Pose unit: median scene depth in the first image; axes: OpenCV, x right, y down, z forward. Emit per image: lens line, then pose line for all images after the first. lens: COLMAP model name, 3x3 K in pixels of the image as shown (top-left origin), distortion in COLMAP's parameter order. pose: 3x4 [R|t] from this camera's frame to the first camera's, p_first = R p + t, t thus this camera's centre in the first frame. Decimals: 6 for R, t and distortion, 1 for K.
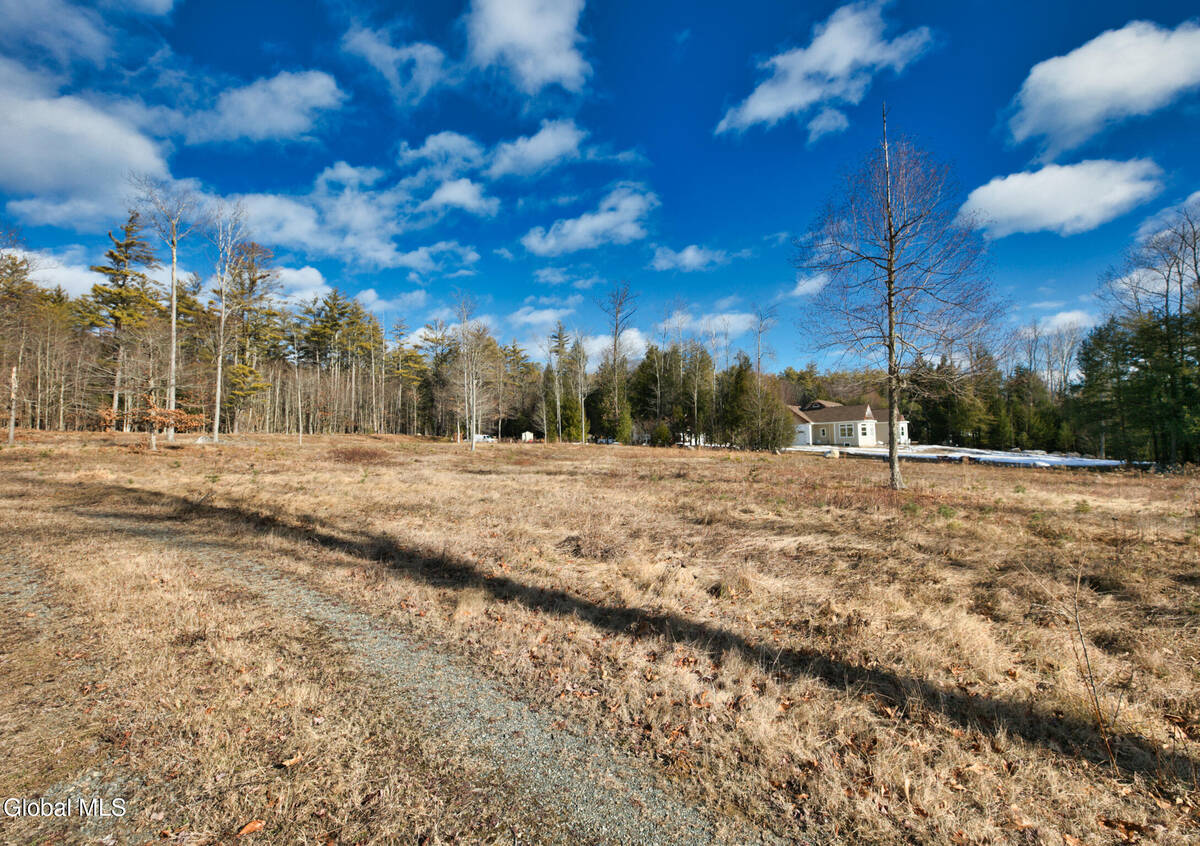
lens RADIAL K [[557.9, 0, 641.7], [0, 557.9, 424.3], [0, 0, 1]] dist [0.001046, 0.001009]
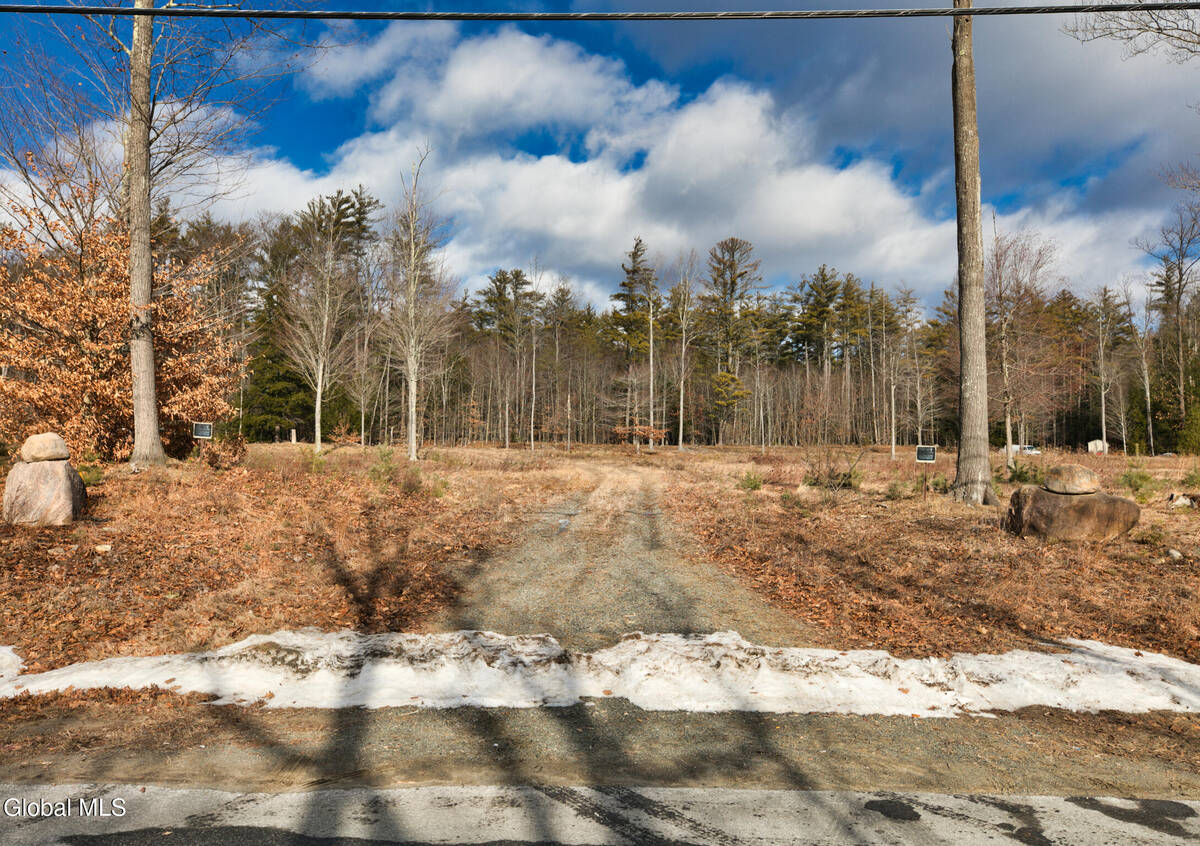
lens RADIAL K [[1002.2, 0, 600.0], [0, 1002.2, 423.0], [0, 0, 1]] dist [0.000198, 0.000035]
pose [[0.699401, -0.026868, -0.714224, 0.306212], [0.021569, 0.999631, -0.016484, 0.001638], [0.714404, -0.003876, 0.699723, -0.298826]]
